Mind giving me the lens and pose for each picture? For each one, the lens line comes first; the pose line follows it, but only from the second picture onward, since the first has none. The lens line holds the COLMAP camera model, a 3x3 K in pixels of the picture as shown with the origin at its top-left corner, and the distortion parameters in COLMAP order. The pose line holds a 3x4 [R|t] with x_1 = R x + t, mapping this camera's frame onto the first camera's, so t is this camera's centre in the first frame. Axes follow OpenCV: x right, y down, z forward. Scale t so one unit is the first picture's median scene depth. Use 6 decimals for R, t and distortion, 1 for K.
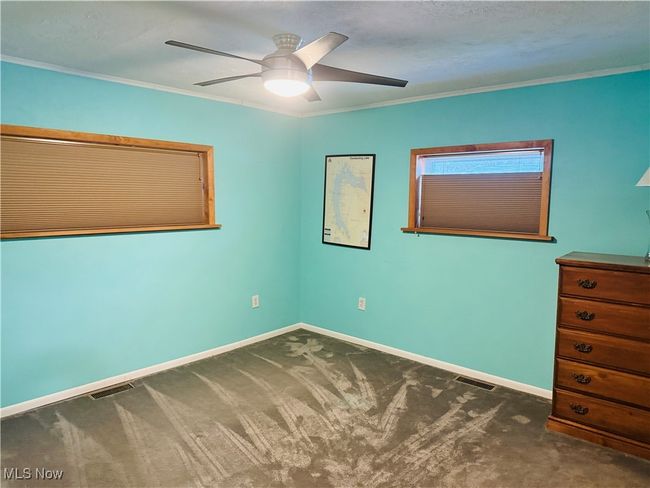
lens RADIAL K [[453.7, 0, 323.7], [0, 453.7, 245.2], [0, 0, 1]] dist [0.067317, -0.081987]
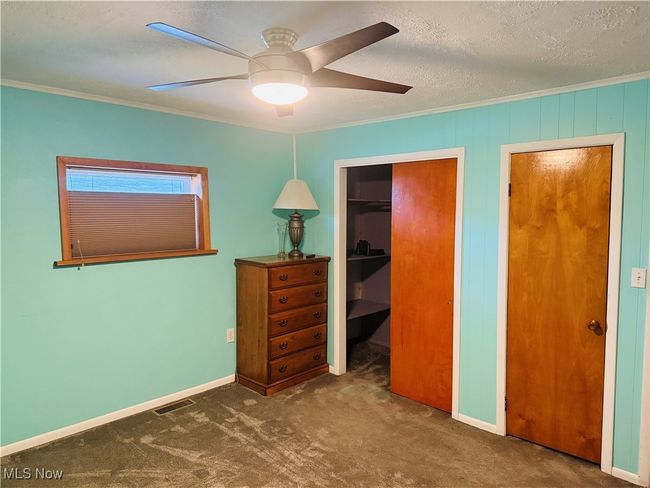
lens RADIAL K [[453.7, 0, 323.6], [0, 453.7, 242.7], [0, 0, 1]] dist [0.067317, -0.081987]
pose [[0.047367, -0.086896, 0.995091, -0.644132], [0.109210, 0.990687, 0.081313, -0.098253], [-0.992889, 0.104822, 0.056416, 0.632940]]
